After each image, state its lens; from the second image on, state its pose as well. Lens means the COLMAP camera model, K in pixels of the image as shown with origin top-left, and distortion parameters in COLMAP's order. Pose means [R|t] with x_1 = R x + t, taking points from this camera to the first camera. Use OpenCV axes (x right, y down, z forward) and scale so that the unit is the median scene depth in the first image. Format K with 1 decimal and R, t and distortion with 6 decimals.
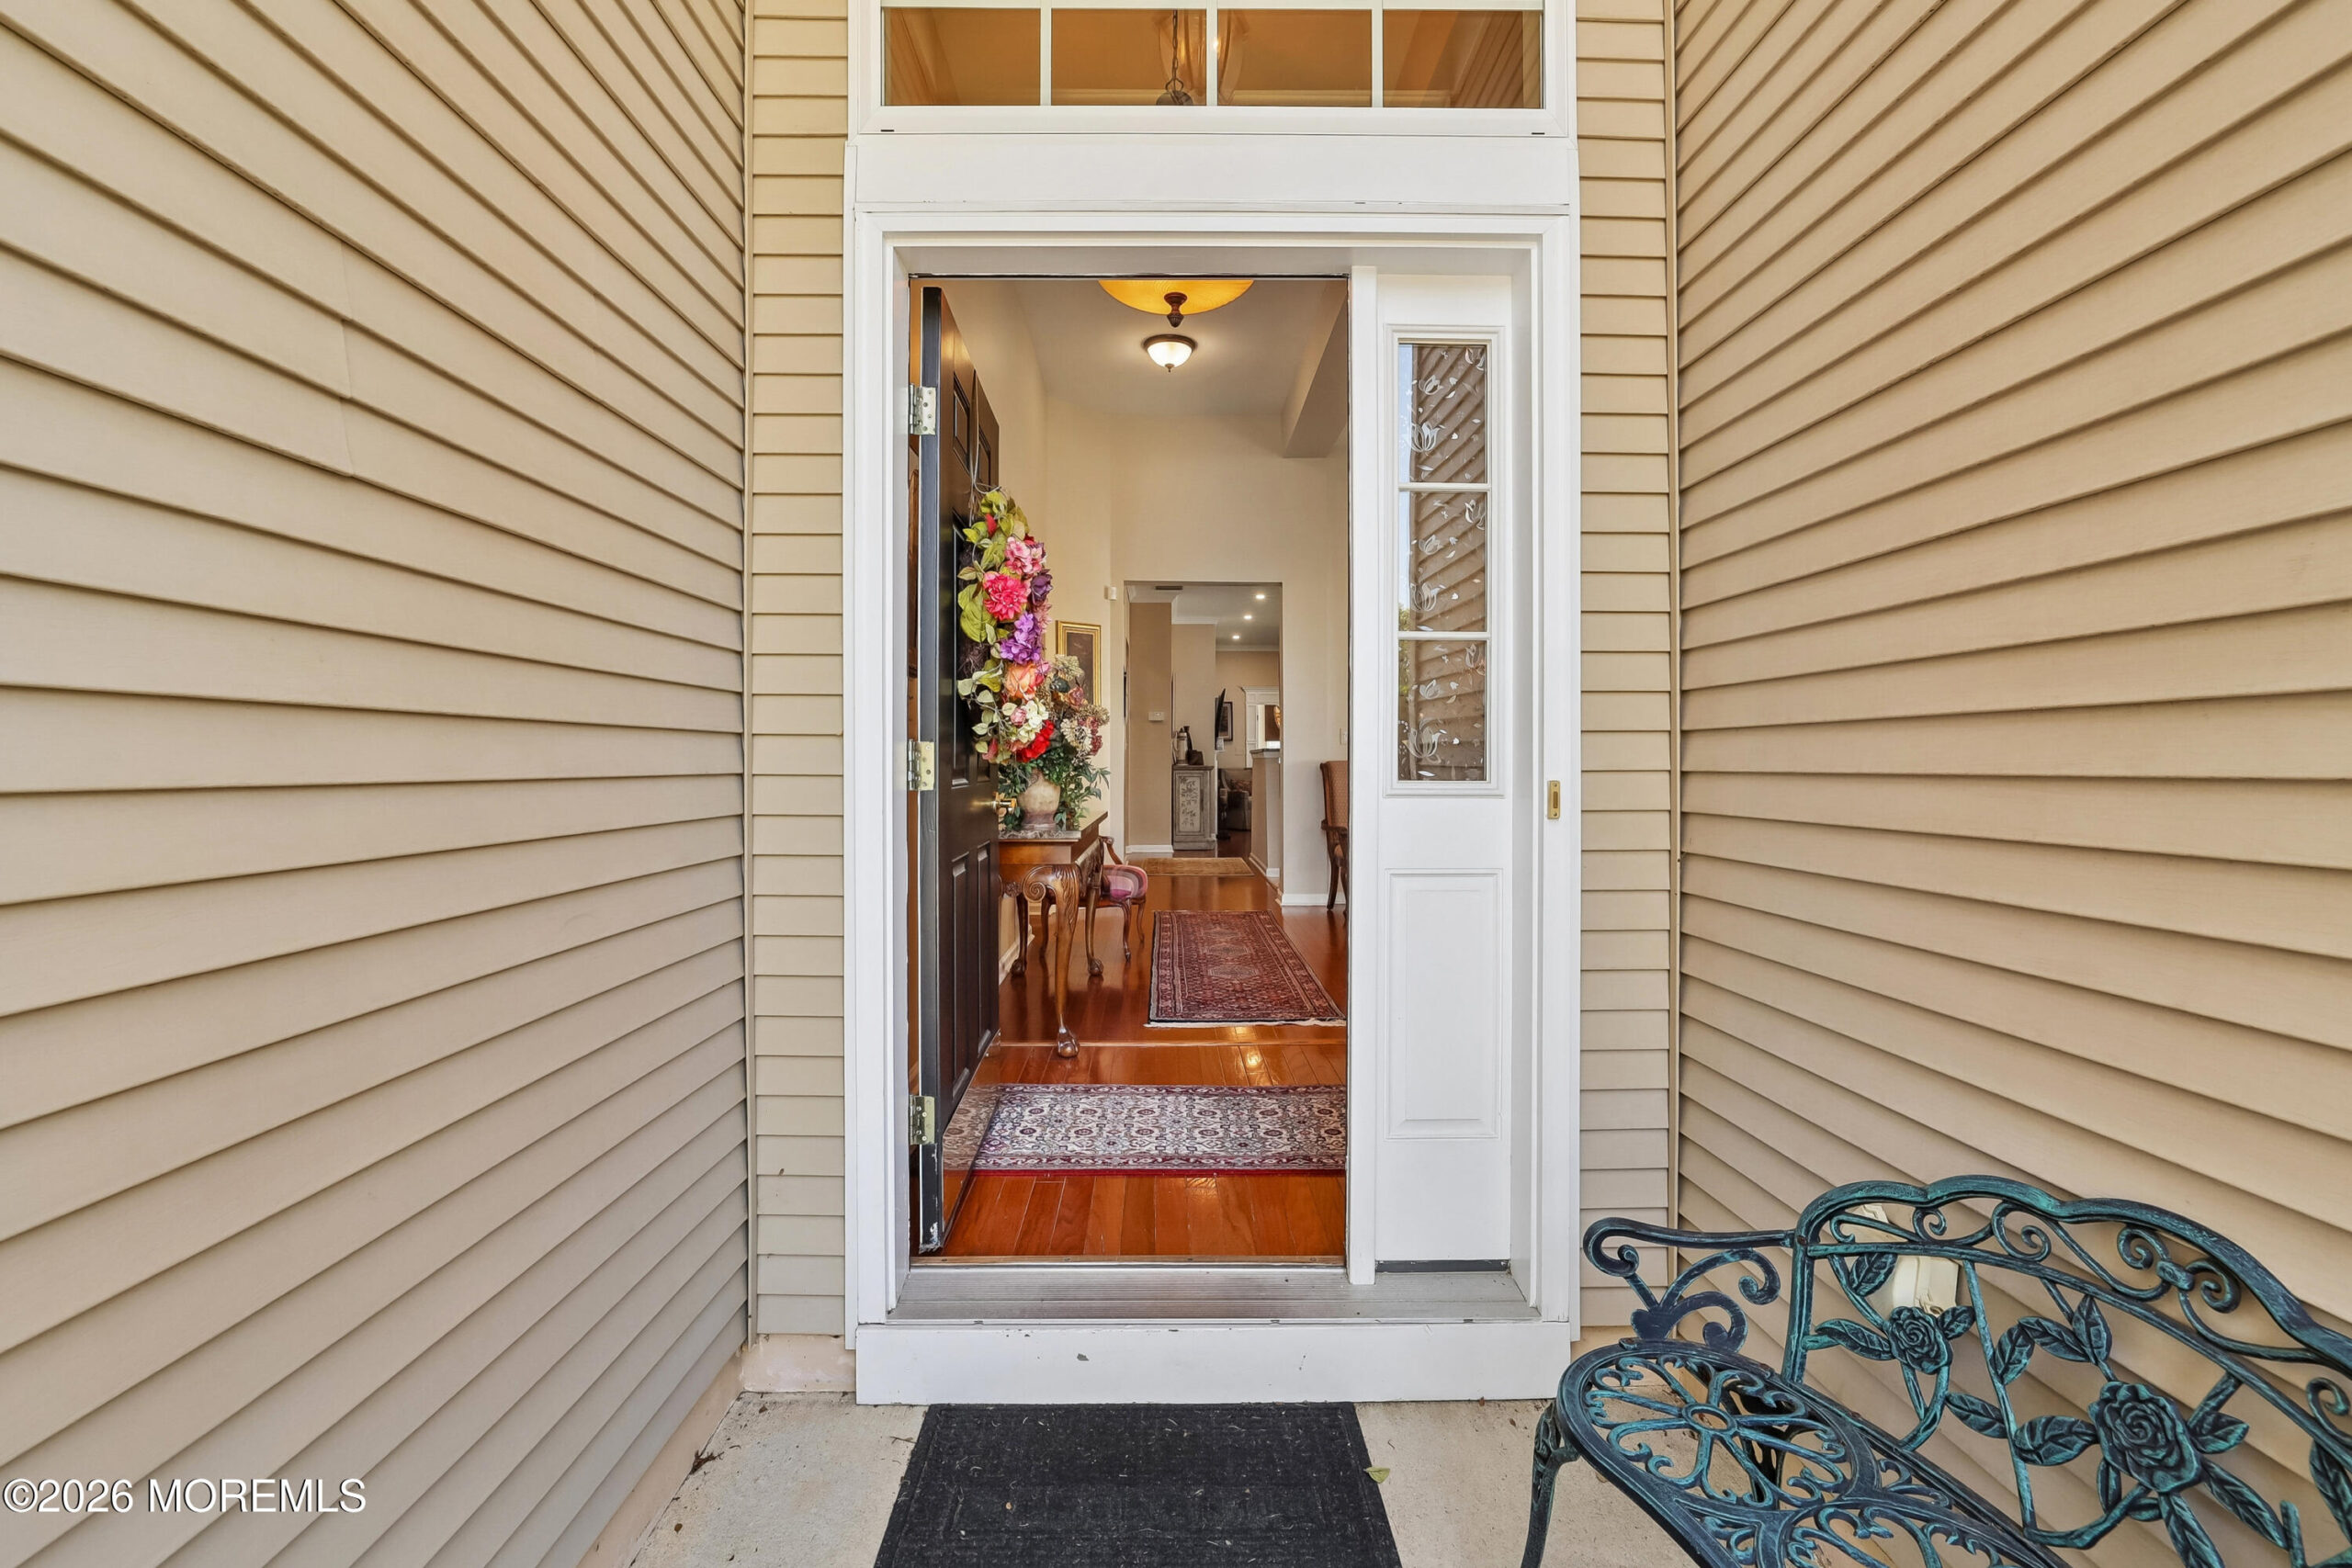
lens RADIAL K [[1021.7, 0, 1168.0], [0, 1021.7, 753.9], [0, 0, 1]] dist [-0.014172, 0.000559]
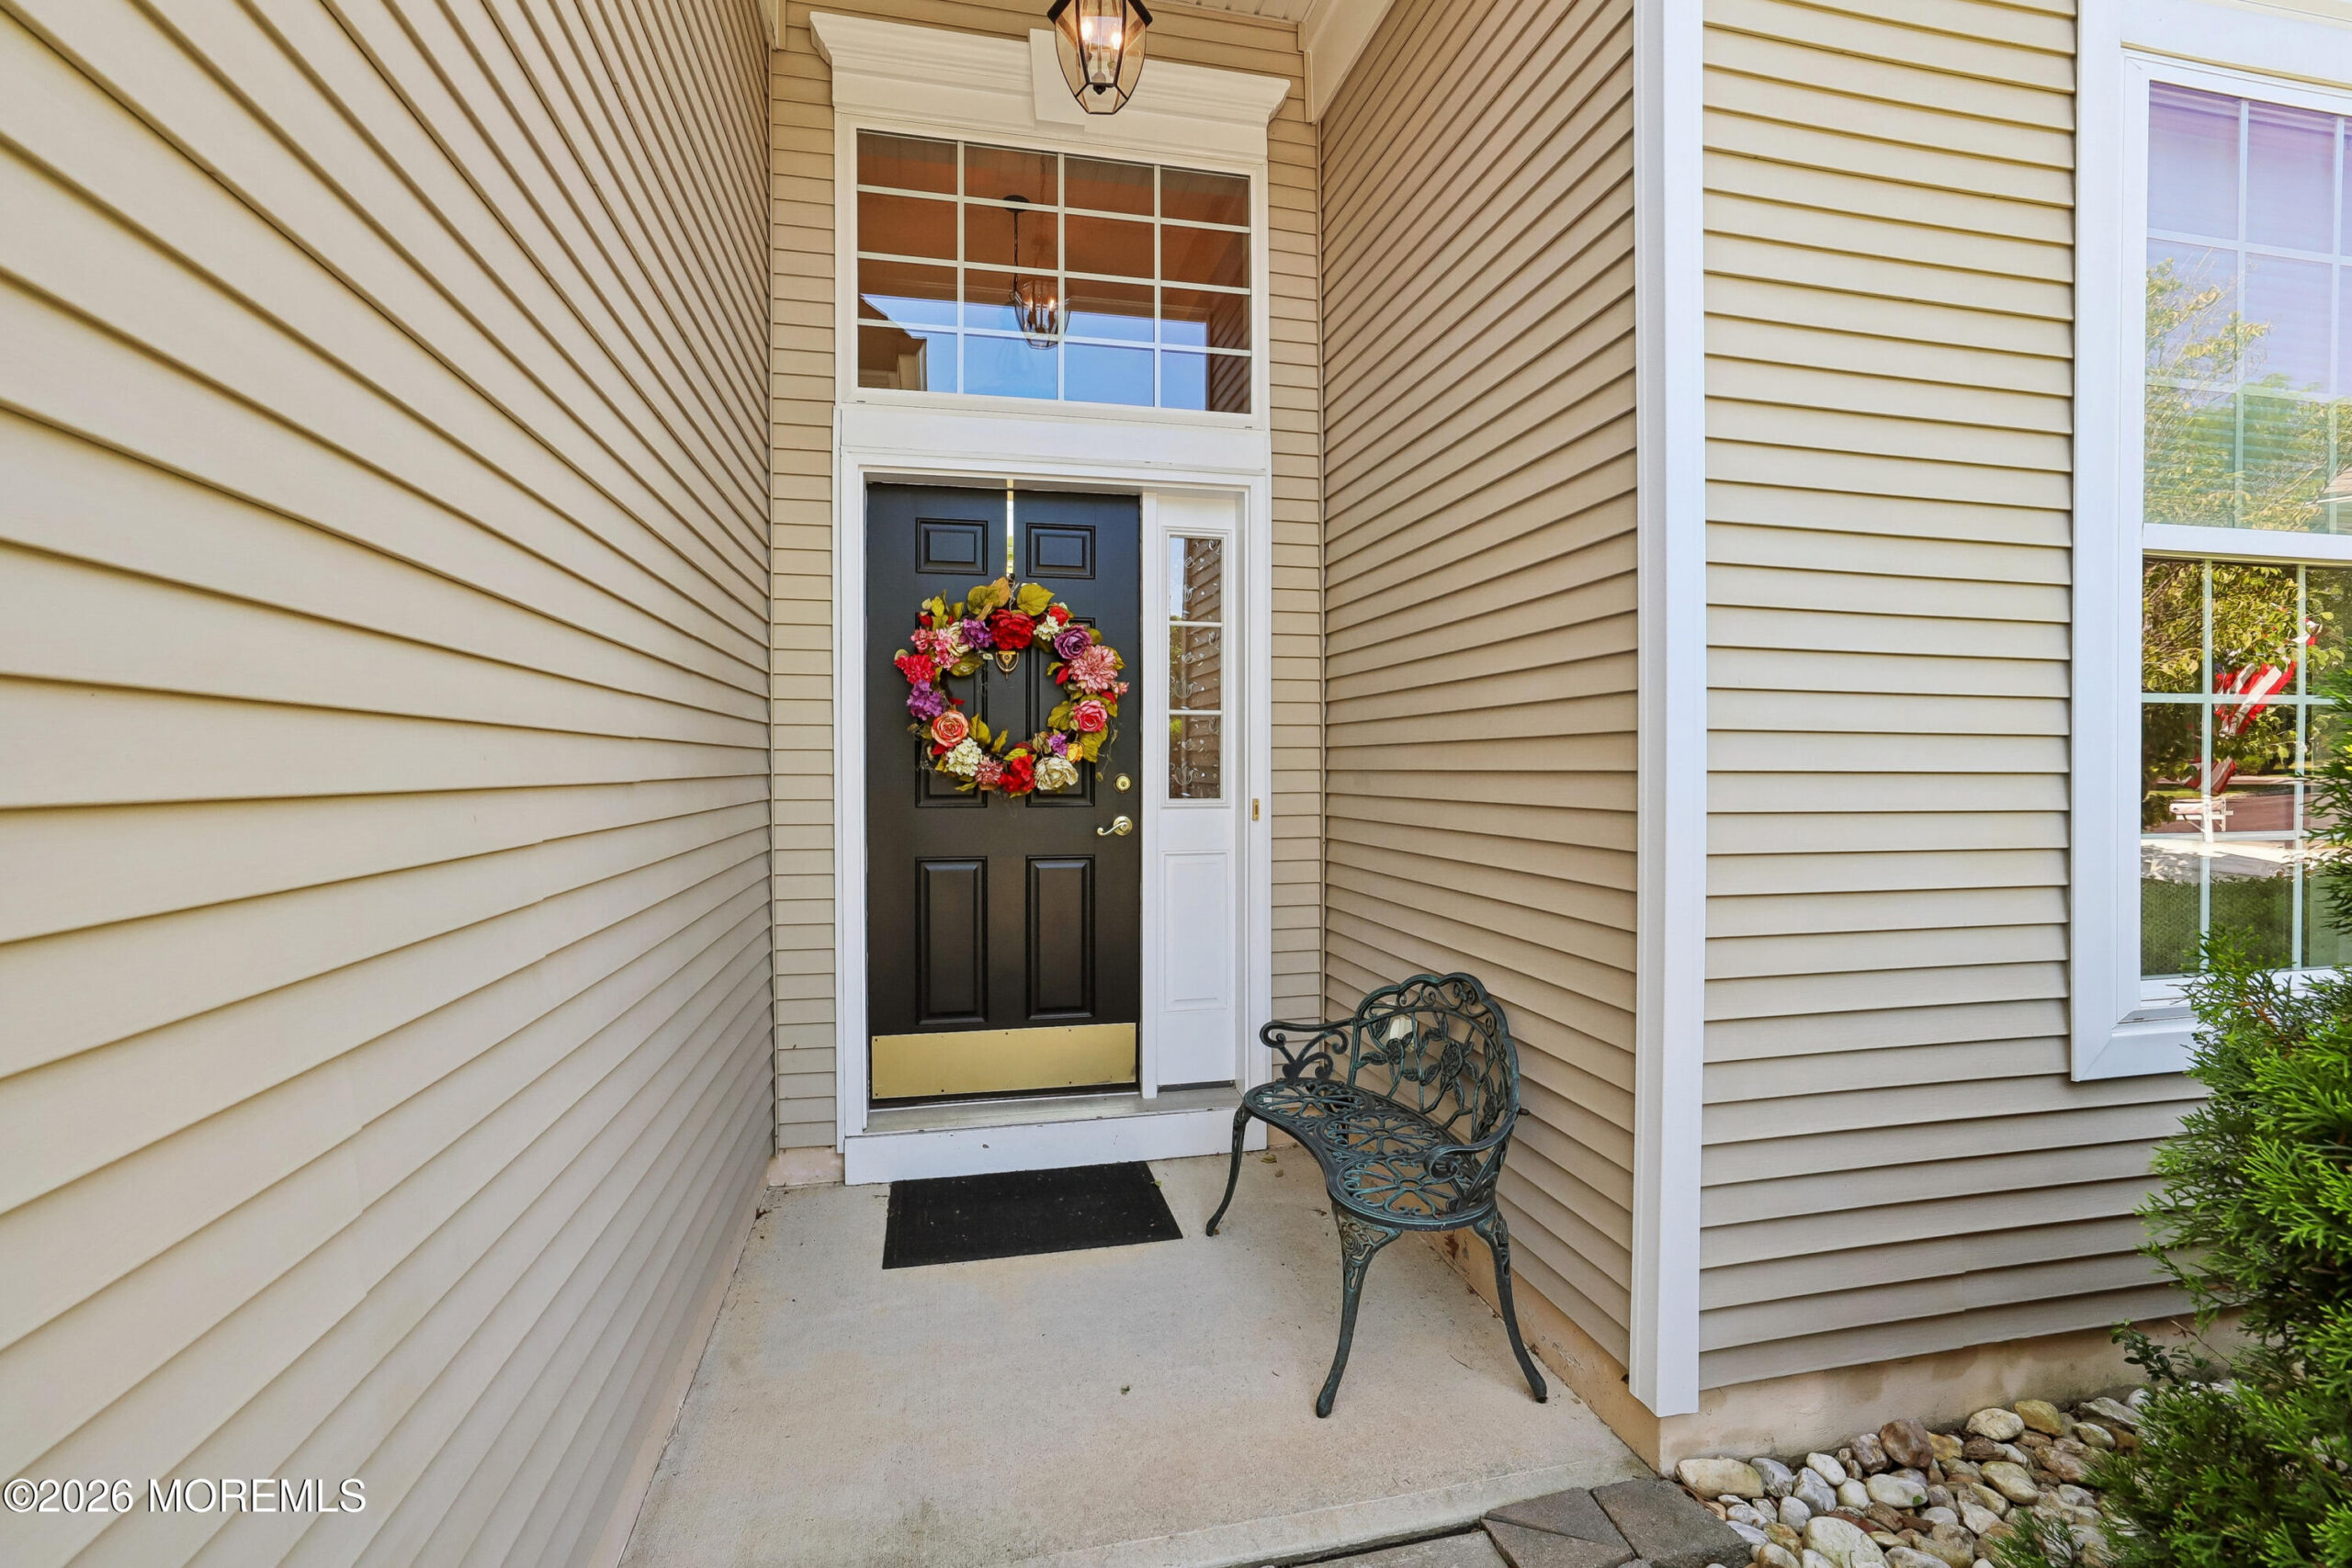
lens RADIAL K [[1021.7, 0, 1173.7], [0, 1021.7, 776.4], [0, 0, 1]] dist [-0.014172, 0.000559]
pose [[0.976811, -0.005557, 0.214033, -0.140776], [0.000940, 0.999765, 0.021663, -0.051480], [-0.214103, -0.020960, 0.976586, -0.706243]]
